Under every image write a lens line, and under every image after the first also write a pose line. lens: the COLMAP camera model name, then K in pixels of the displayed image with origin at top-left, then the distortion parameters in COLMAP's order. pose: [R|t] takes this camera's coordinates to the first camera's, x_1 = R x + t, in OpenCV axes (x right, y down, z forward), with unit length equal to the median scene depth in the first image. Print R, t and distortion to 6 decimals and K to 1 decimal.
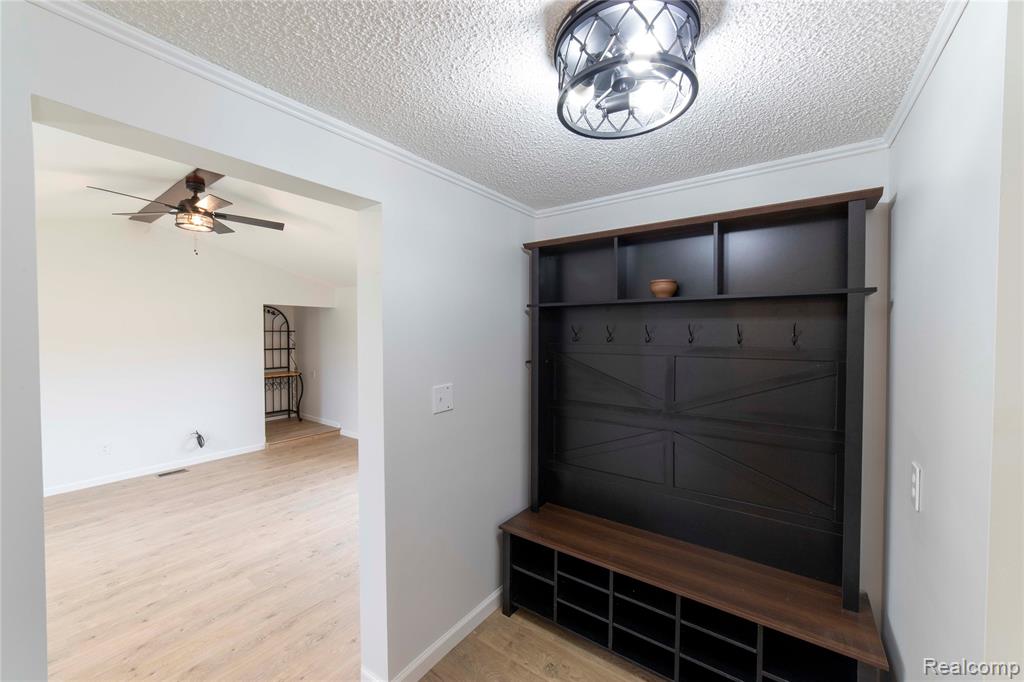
lens RADIAL K [[393.3, 0, 505.1], [0, 393.3, 339.3], [0, 0, 1]] dist [-0.018211, 0.005897]
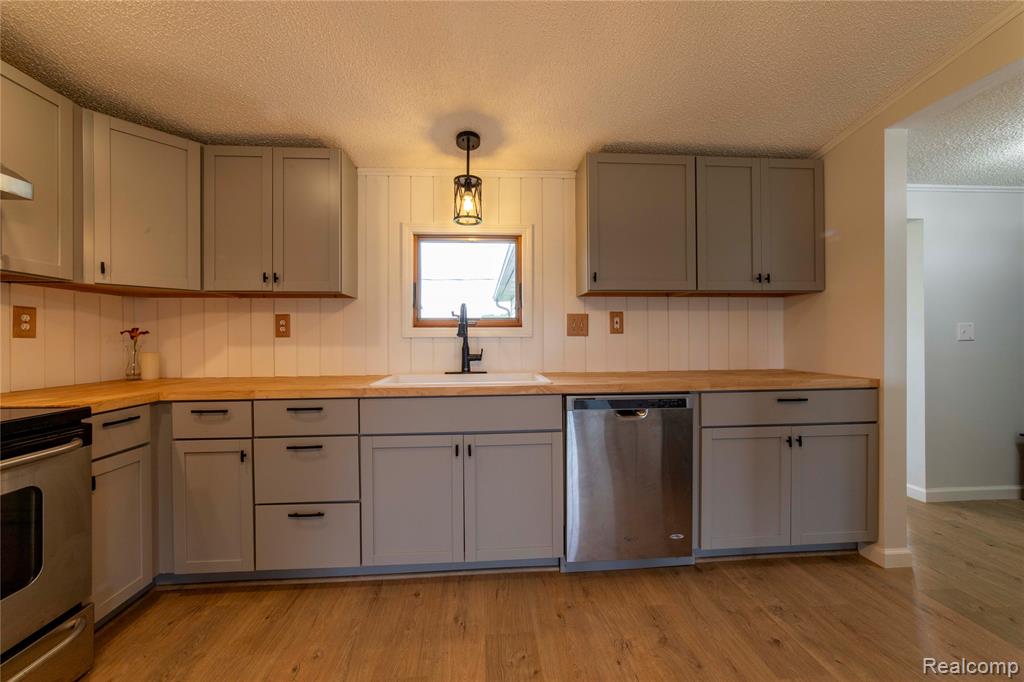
lens RADIAL K [[393.3, 0, 509.8], [0, 393.3, 339.5], [0, 0, 1]] dist [-0.018211, 0.005897]
pose [[0.655126, -0.000108, -0.755519, -0.074398], [-0.009616, 0.999918, -0.008482, 0.086299], [0.755458, 0.012822, 0.655071, -0.571429]]
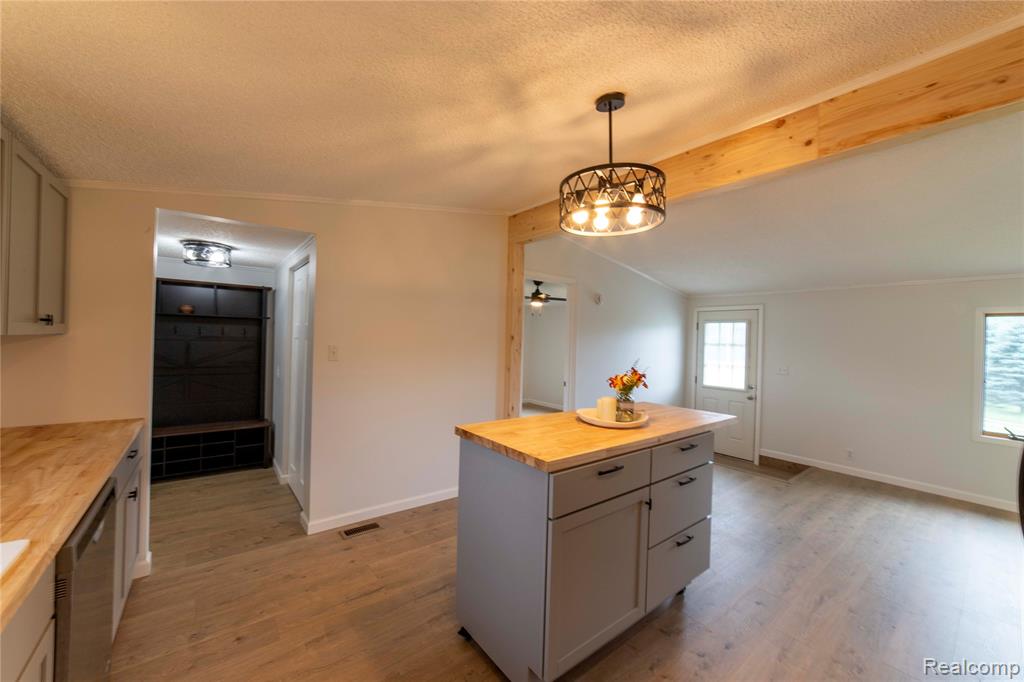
lens RADIAL K [[393.3, 0, 507.6], [0, 393.3, 340.9], [0, 0, 1]] dist [-0.018211, 0.005897]
pose [[0.267332, 0.005296, 0.963590, -0.523628], [-0.010767, 0.999939, -0.002508, 0.014194], [-0.963544, -0.009705, 0.267373, -0.564056]]
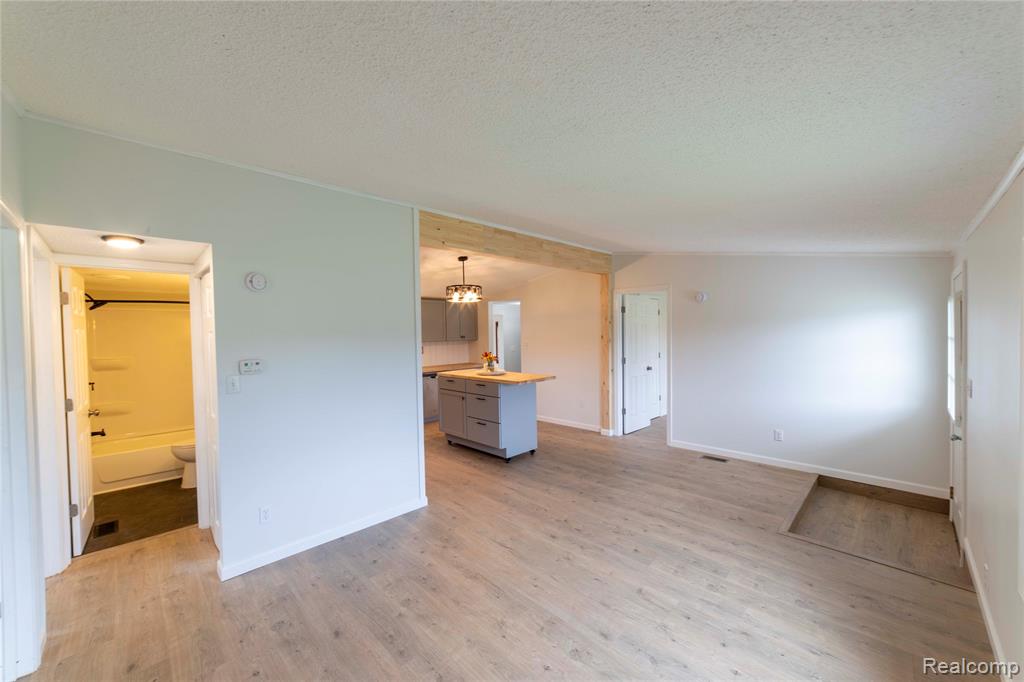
lens RADIAL K [[393.3, 0, 509.7], [0, 393.3, 339.0], [0, 0, 1]] dist [-0.018211, 0.005897]
pose [[0.988910, -0.012285, -0.148007, 0.243262], [0.012565, 0.999921, 0.000956, 0.006293], [0.147983, -0.002805, 0.988986, -1.763690]]
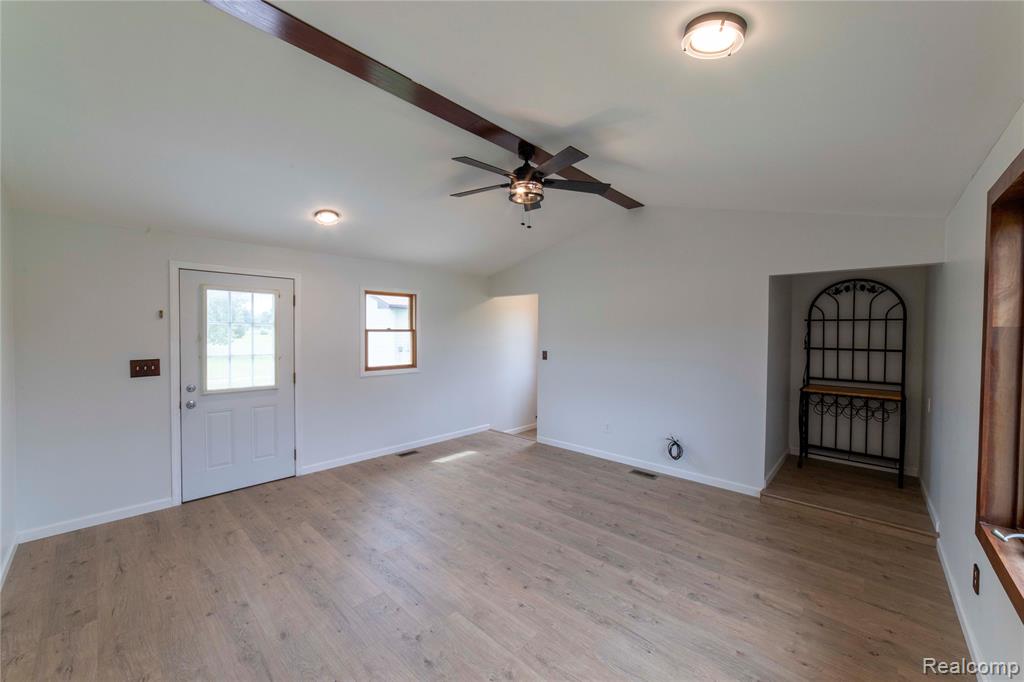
lens RADIAL K [[393.3, 0, 508.2], [0, 393.3, 338.8], [0, 0, 1]] dist [-0.018211, 0.005897]
pose [[-0.113216, 0.021825, -0.993331, 0.096749], [-0.024399, 0.999396, 0.024740, 0.010991], [0.993271, 0.027037, -0.112615, 0.832843]]
